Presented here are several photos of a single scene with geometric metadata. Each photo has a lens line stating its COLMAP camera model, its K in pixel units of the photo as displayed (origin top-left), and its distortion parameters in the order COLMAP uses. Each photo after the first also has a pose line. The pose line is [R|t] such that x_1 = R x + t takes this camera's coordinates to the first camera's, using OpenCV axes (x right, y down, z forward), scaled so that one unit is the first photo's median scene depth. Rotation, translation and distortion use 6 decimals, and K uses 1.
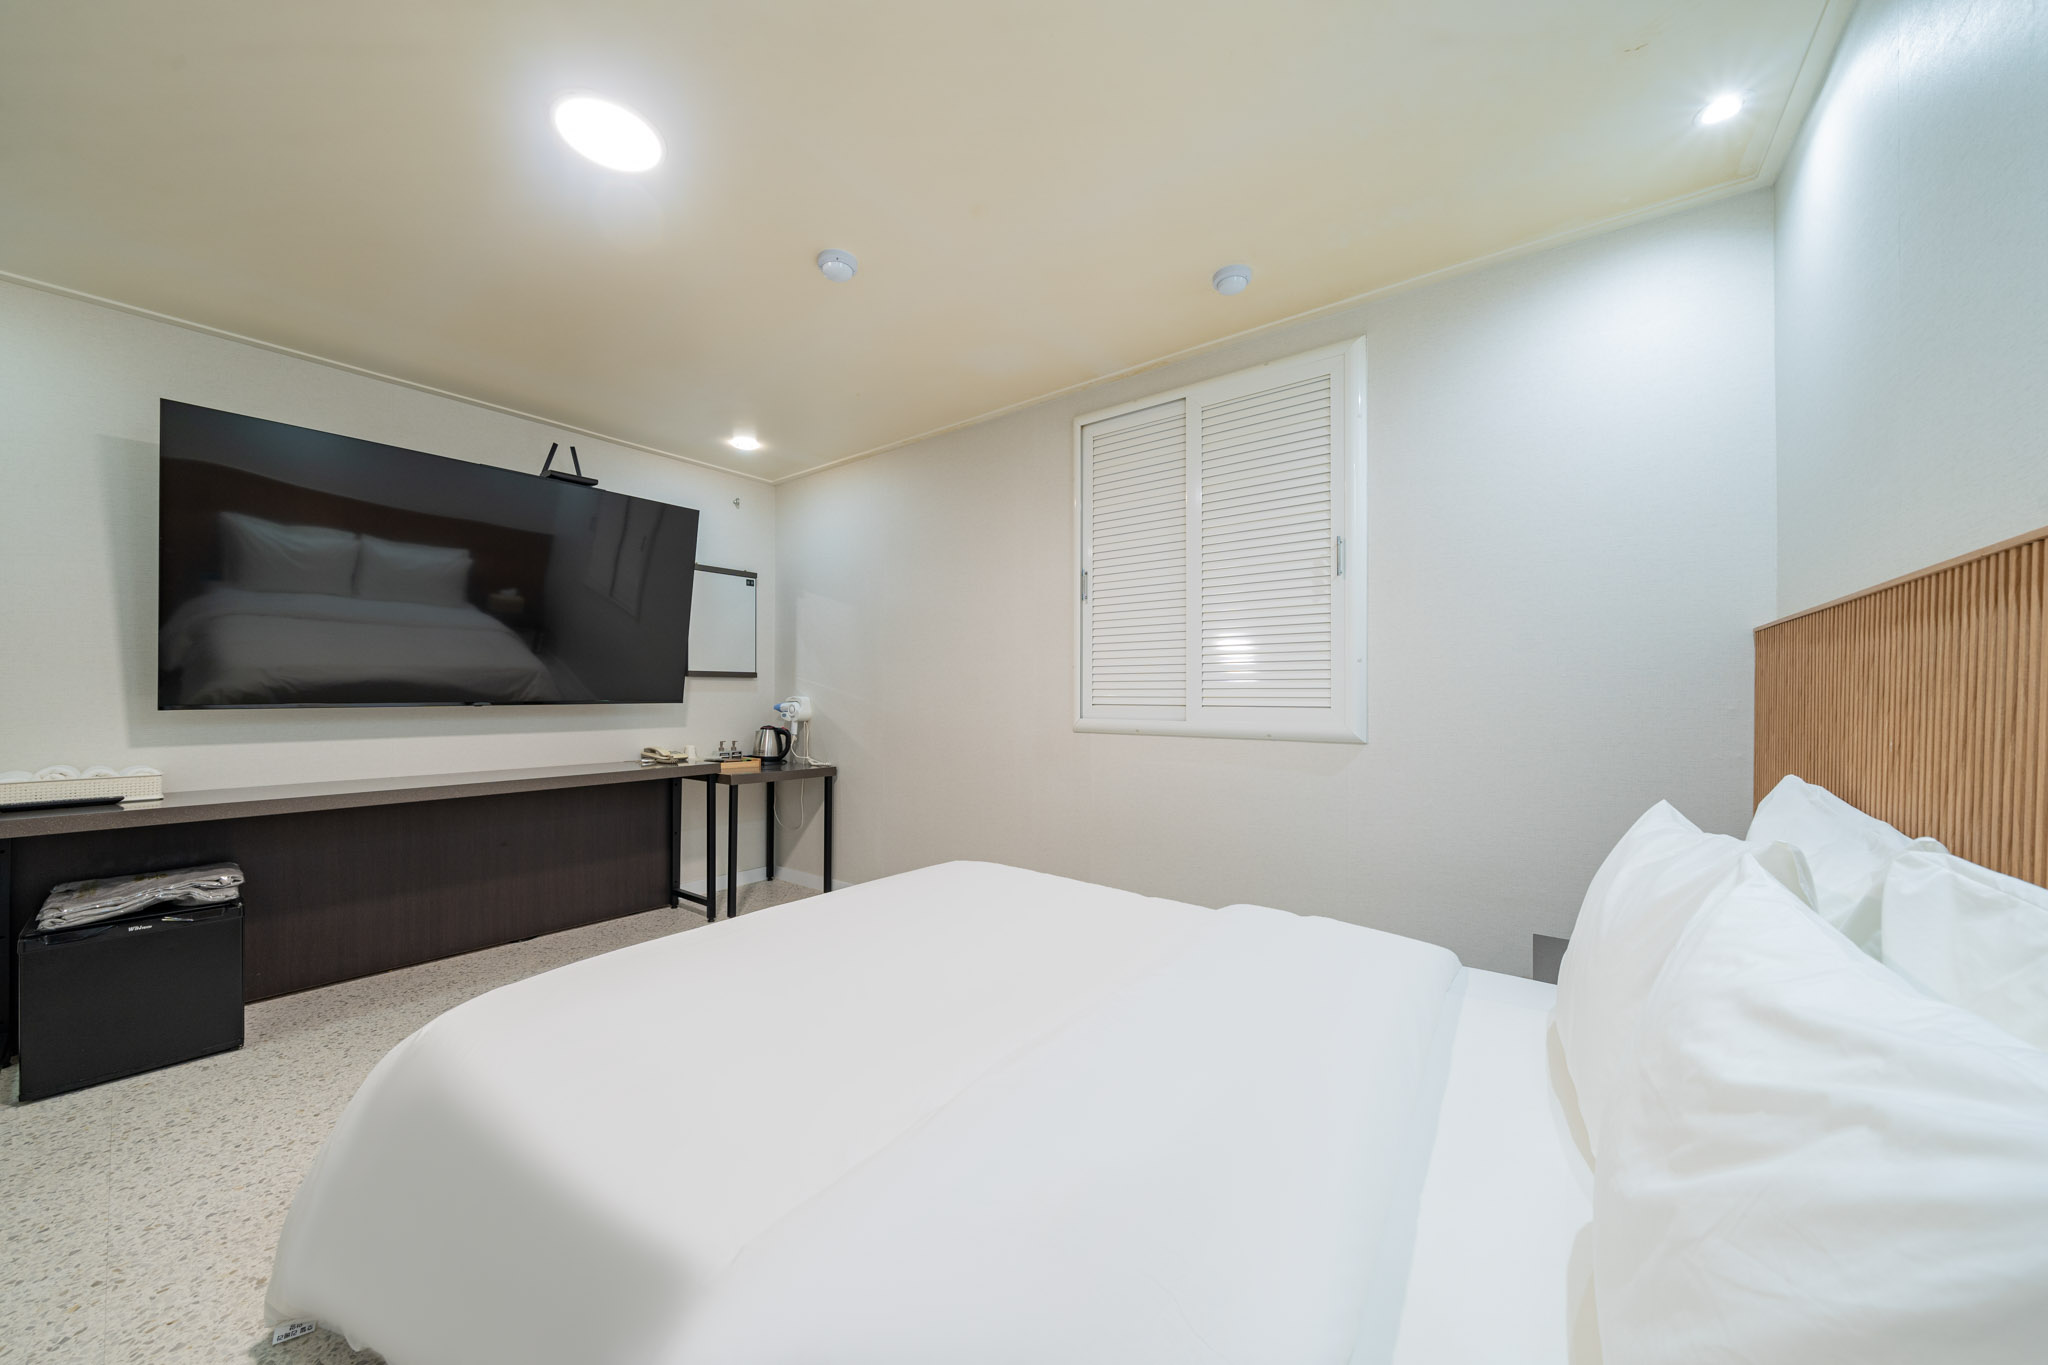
lens RADIAL K [[700.5, 0, 1015.2], [0, 700.5, 696.2], [0, 0, 1]] dist [-0.006694, -0.000225]
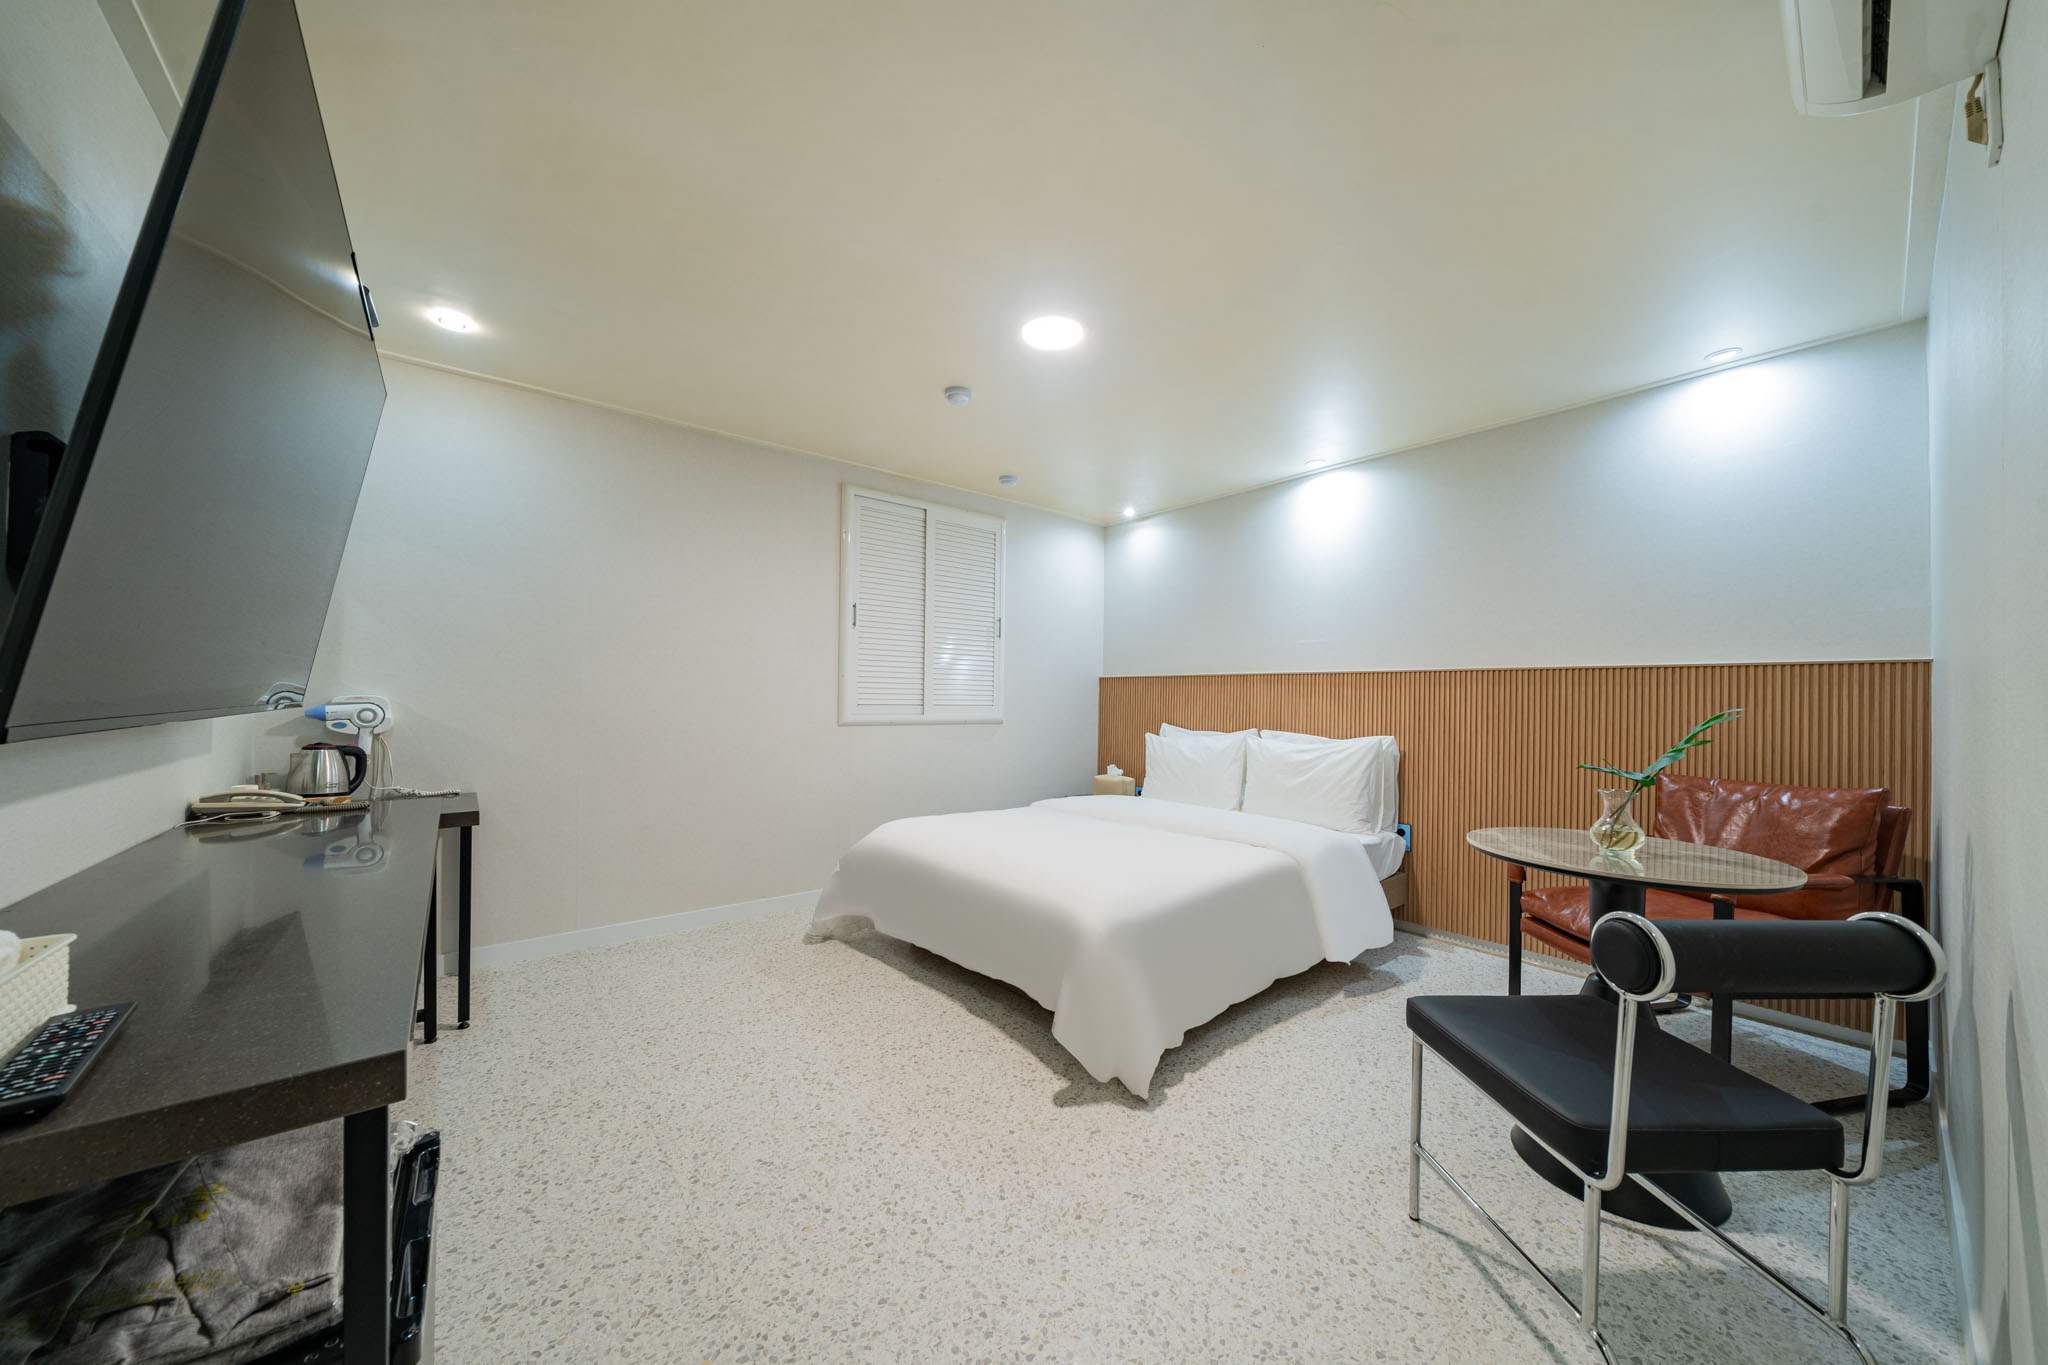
lens RADIAL K [[700.5, 0, 1029.0], [0, 700.5, 696.2], [0, 0, 1]] dist [-0.006694, -0.000225]
pose [[0.193621, 0.005082, 0.981063, -1.150925], [-0.008566, 0.999957, -0.003489, -0.000606], [-0.981039, -0.007729, 0.193657, 0.420793]]
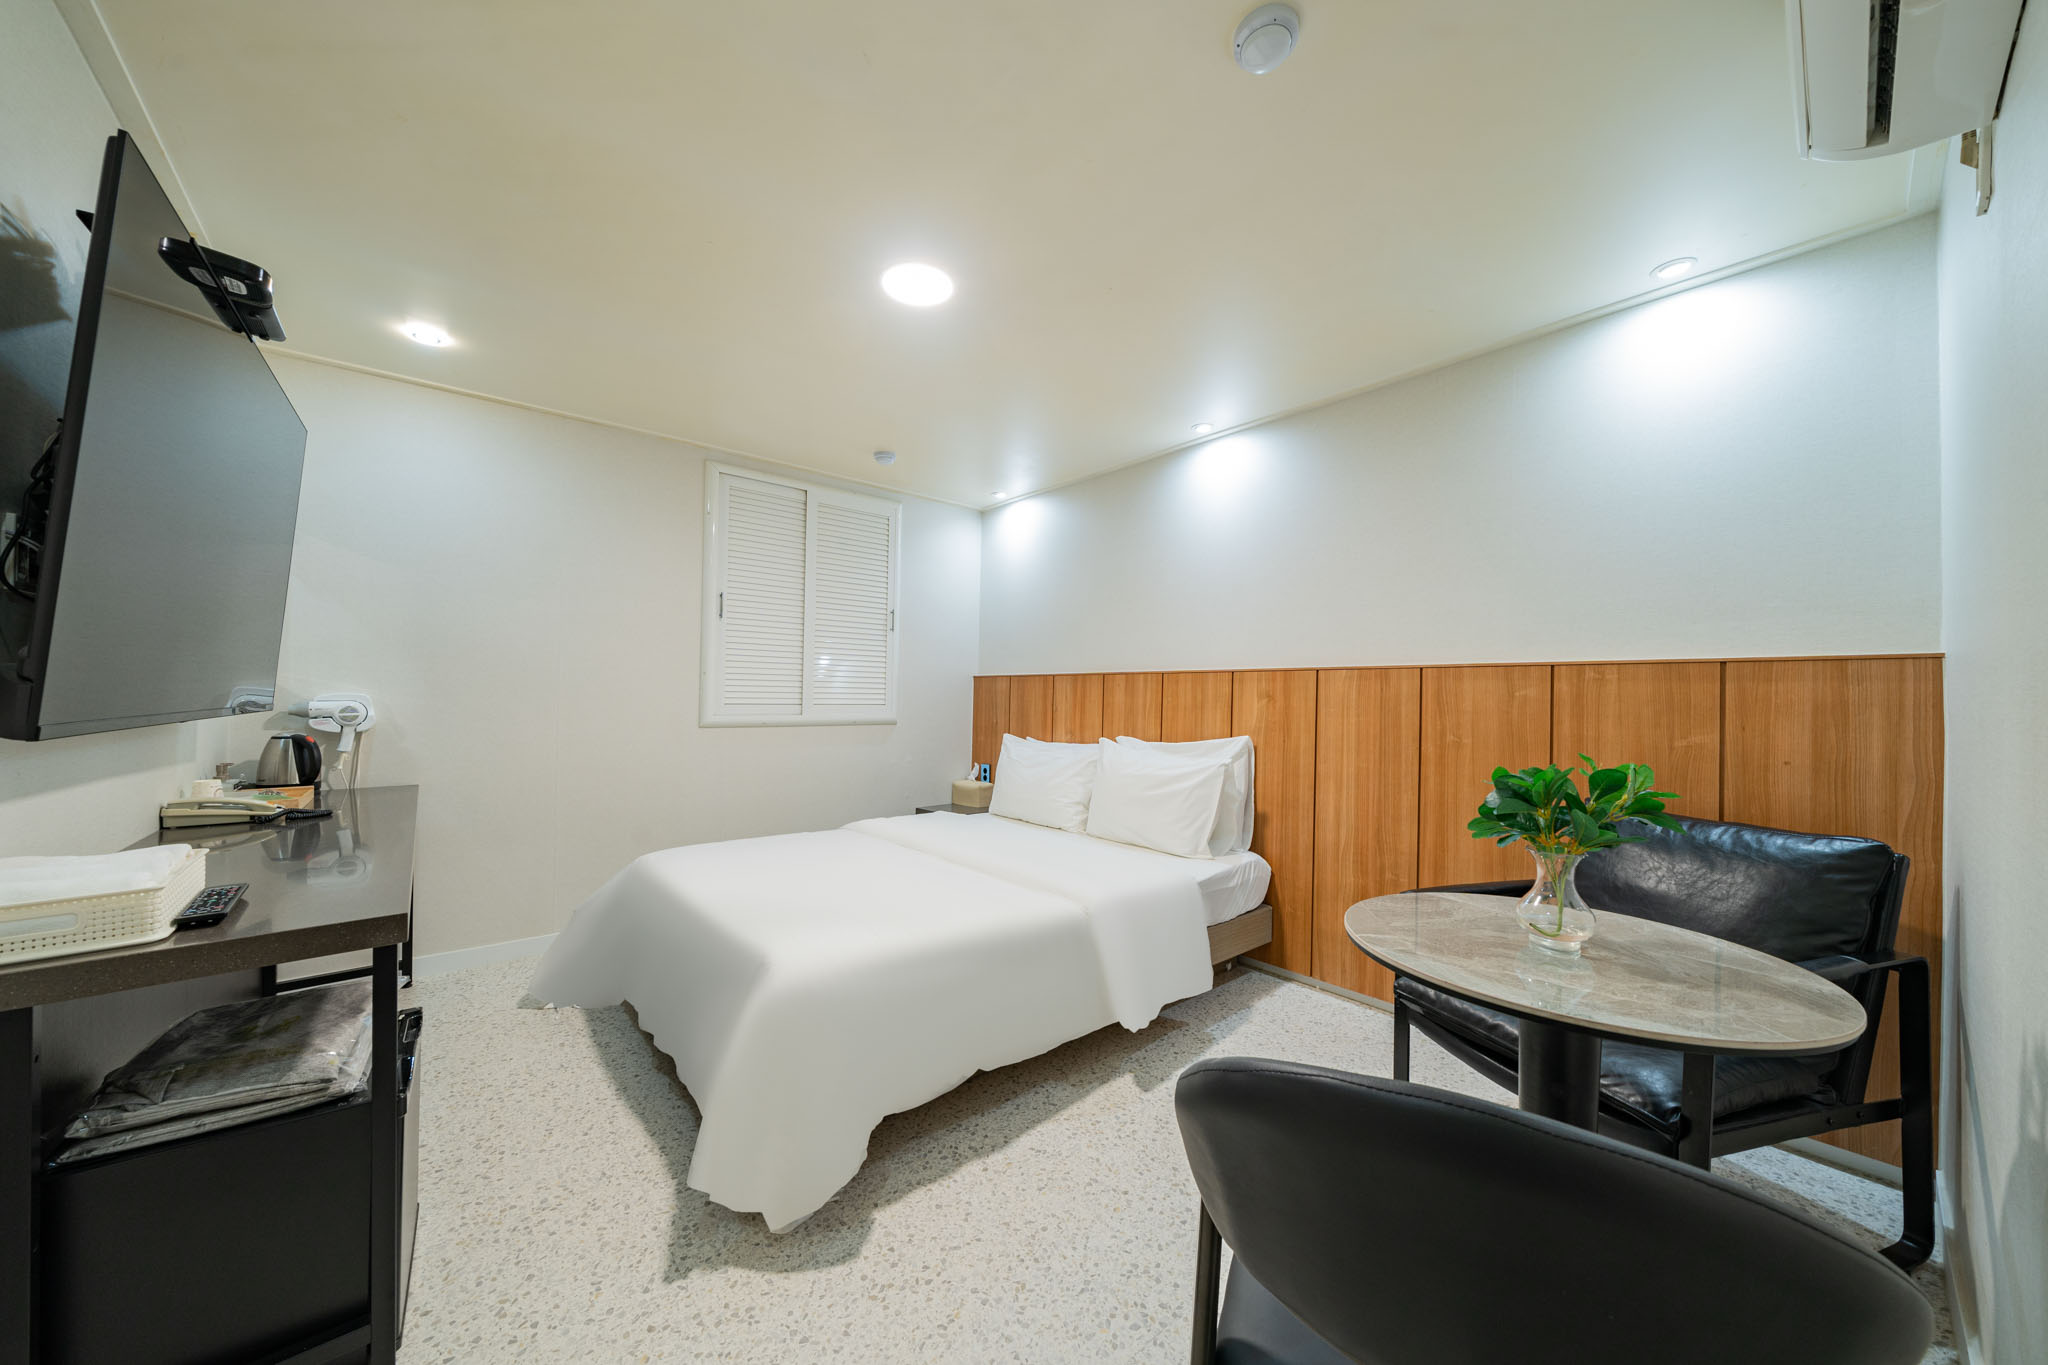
lens RADIAL K [[700.5, 0, 1008.0], [0, 700.5, 696.4], [0, 0, 1]] dist [-0.006694, -0.000225]
pose [[0.217181, 0.007082, 0.976106, -0.971455], [-0.012459, 0.999912, -0.004482, -0.002320], [-0.976052, -0.011188, 0.217250, 0.254936]]
